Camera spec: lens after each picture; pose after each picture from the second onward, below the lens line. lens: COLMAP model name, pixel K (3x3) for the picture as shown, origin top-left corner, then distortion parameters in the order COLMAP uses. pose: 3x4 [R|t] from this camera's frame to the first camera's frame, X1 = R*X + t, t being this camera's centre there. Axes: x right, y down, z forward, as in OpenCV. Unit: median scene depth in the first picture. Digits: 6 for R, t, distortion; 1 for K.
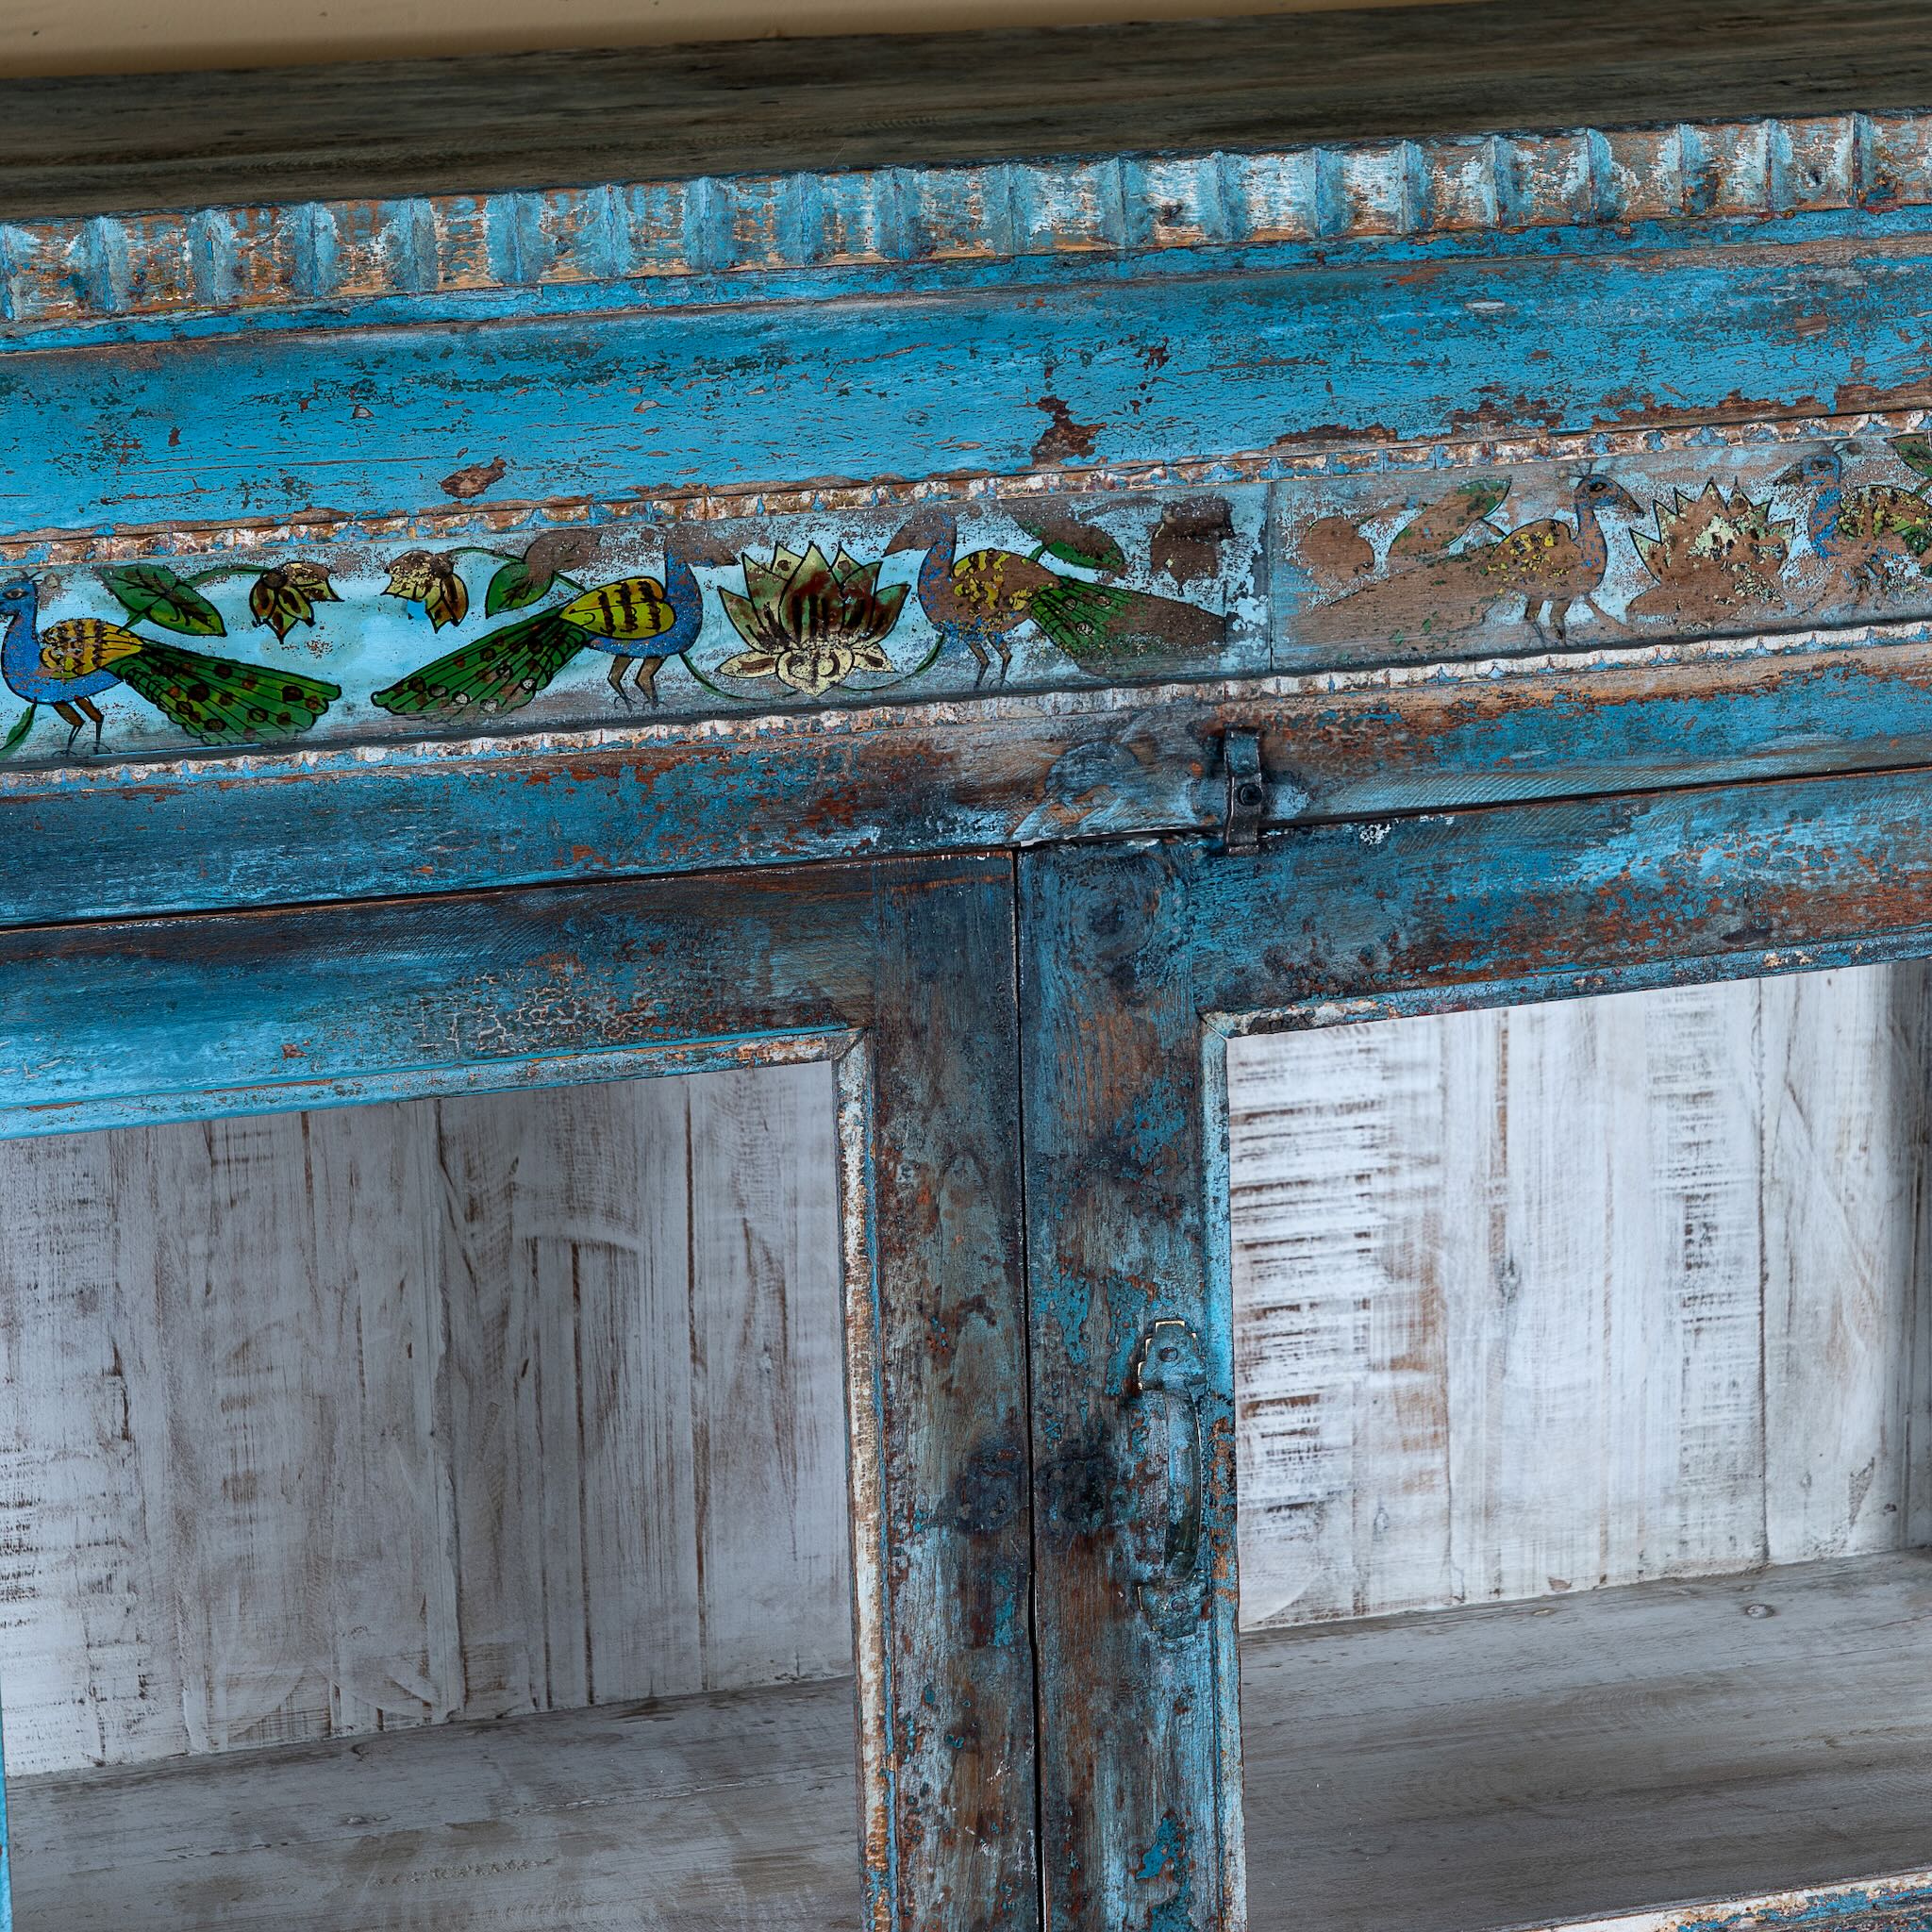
lens RADIAL K [[8100.5, 0, 962.6], [0, 8100.5, 959.5], [0, 0, 1]] dist [0.100074, 0.000000]
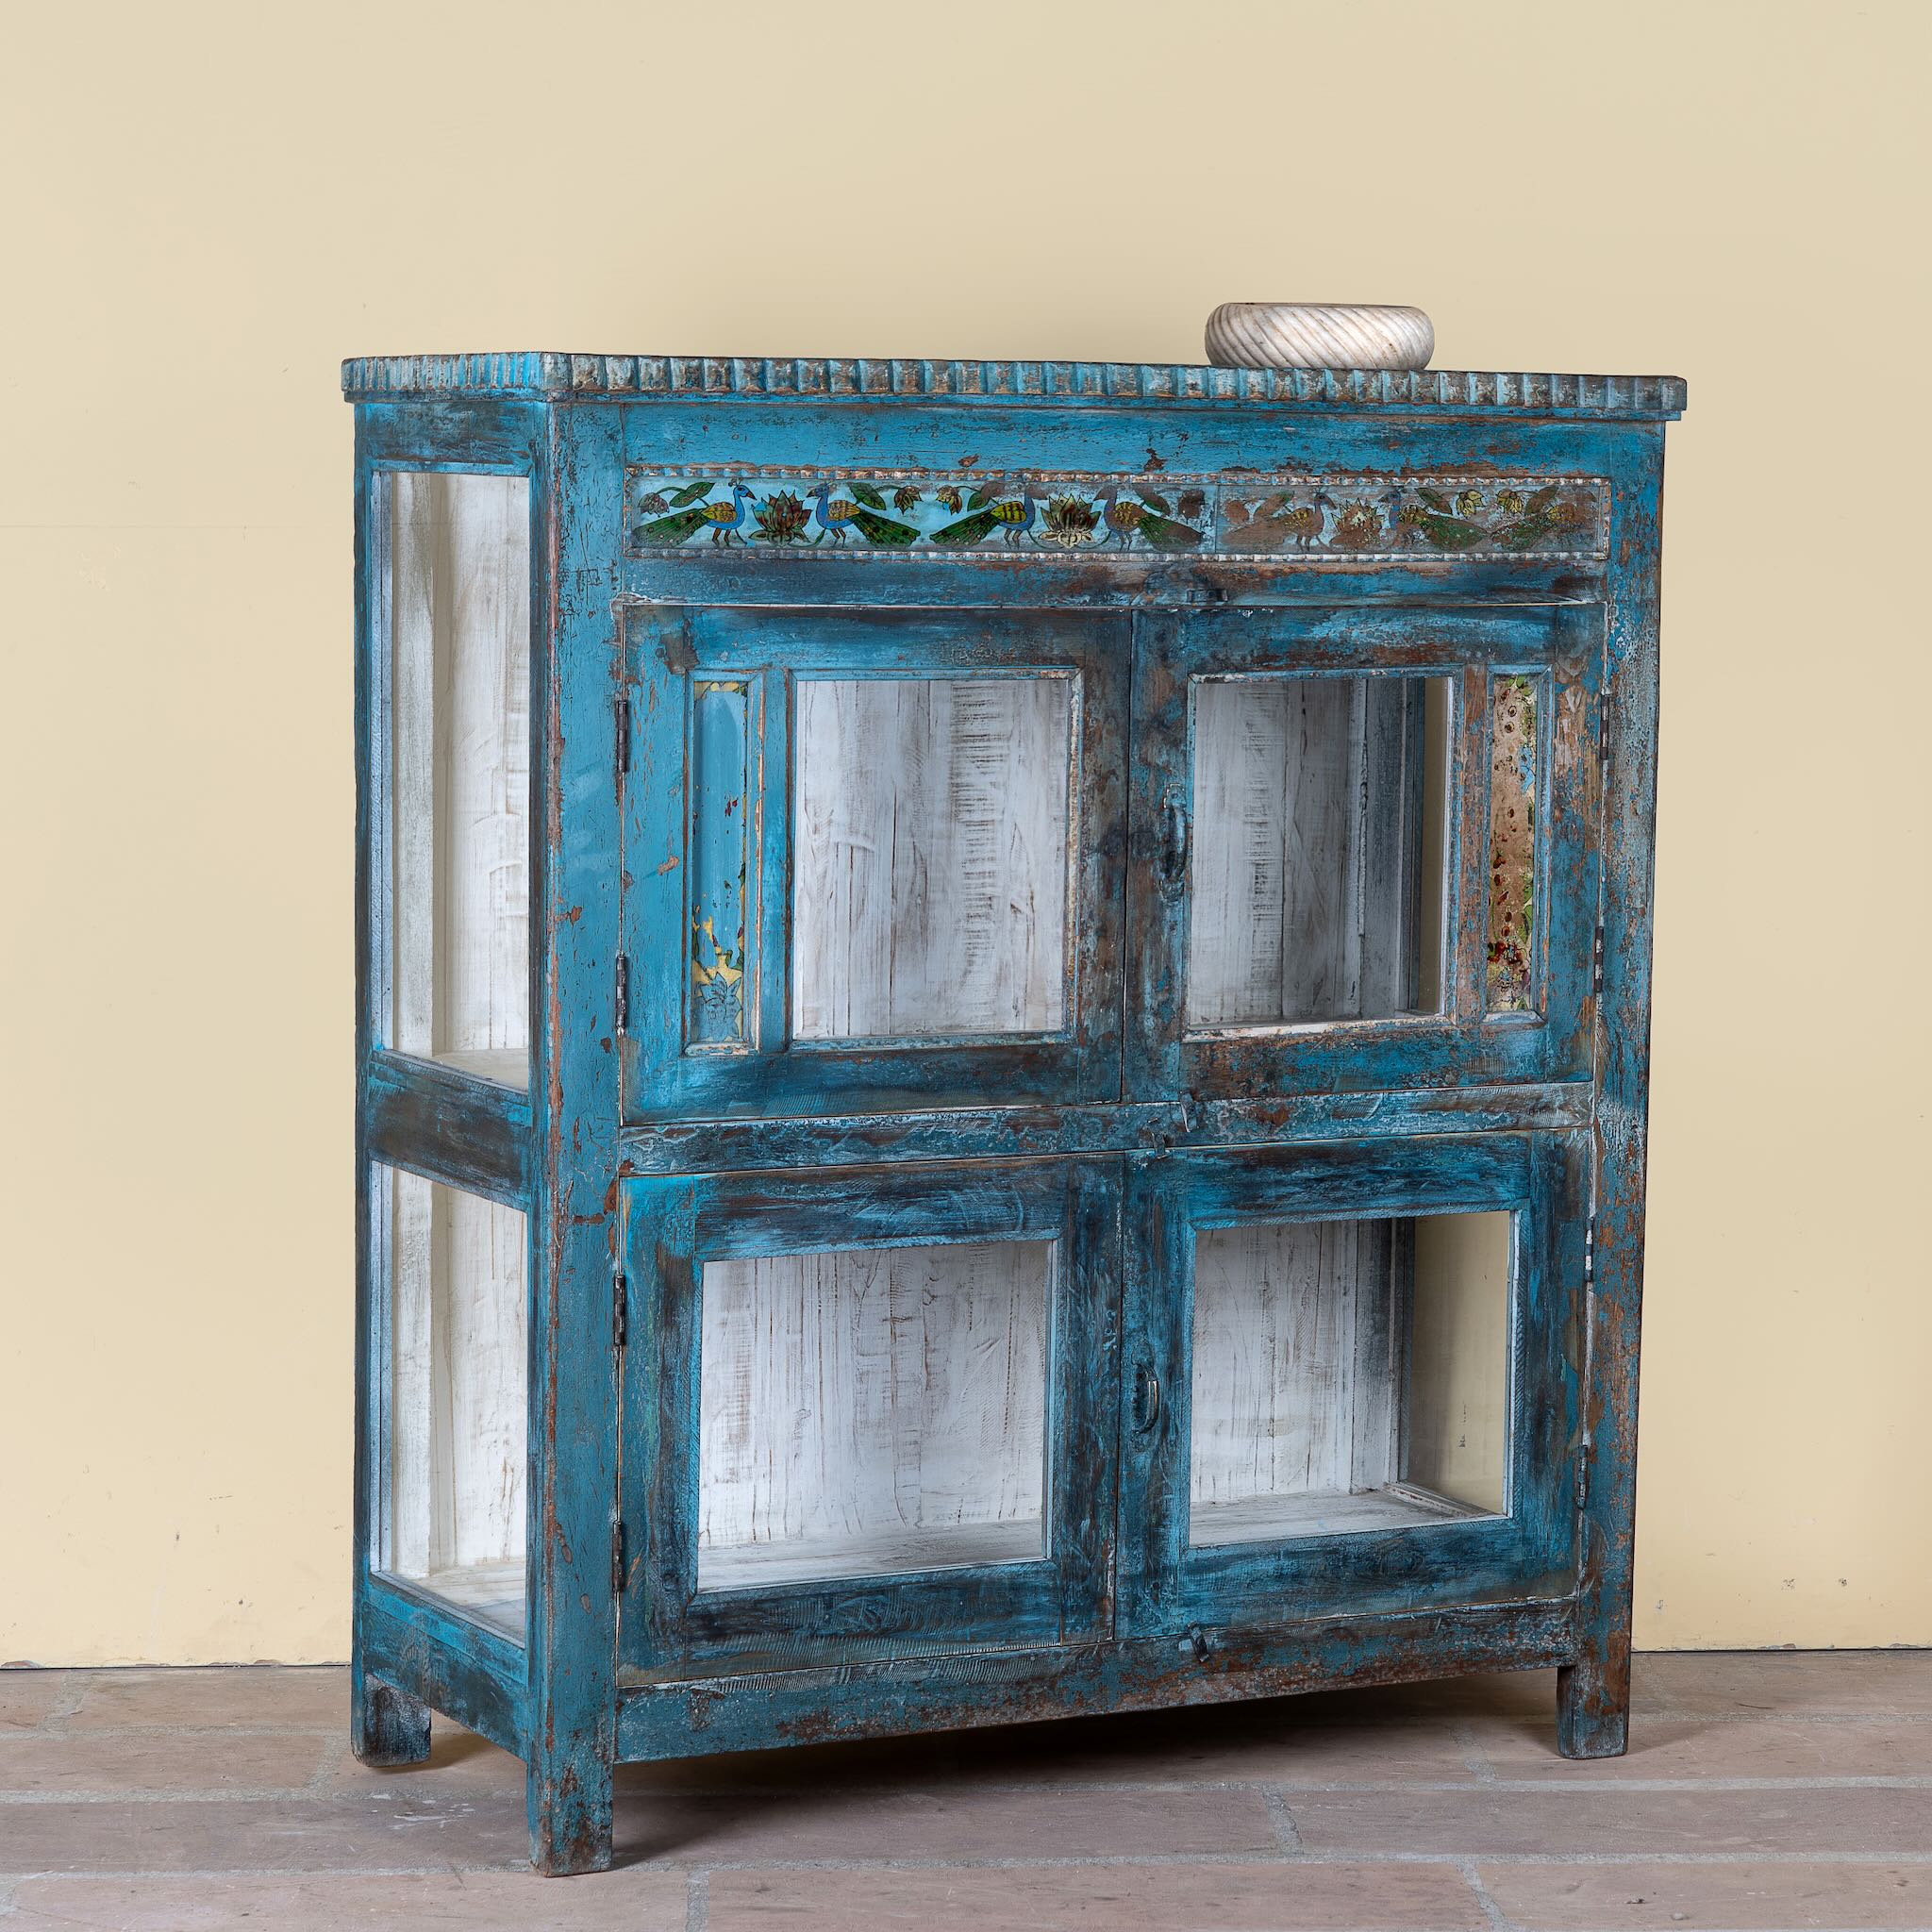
lens RADIAL K [[7322.9, 0, 1014.8], [0, 7322.9, 1122.1], [0, 0, 1]] dist [0.177915, 0.000000]
pose [[0.978591, 0.020392, 0.204801, -0.555821], [0.004586, 0.992671, -0.120757, 0.474883], [-0.205763, 0.119111, 0.971326, -1.470645]]
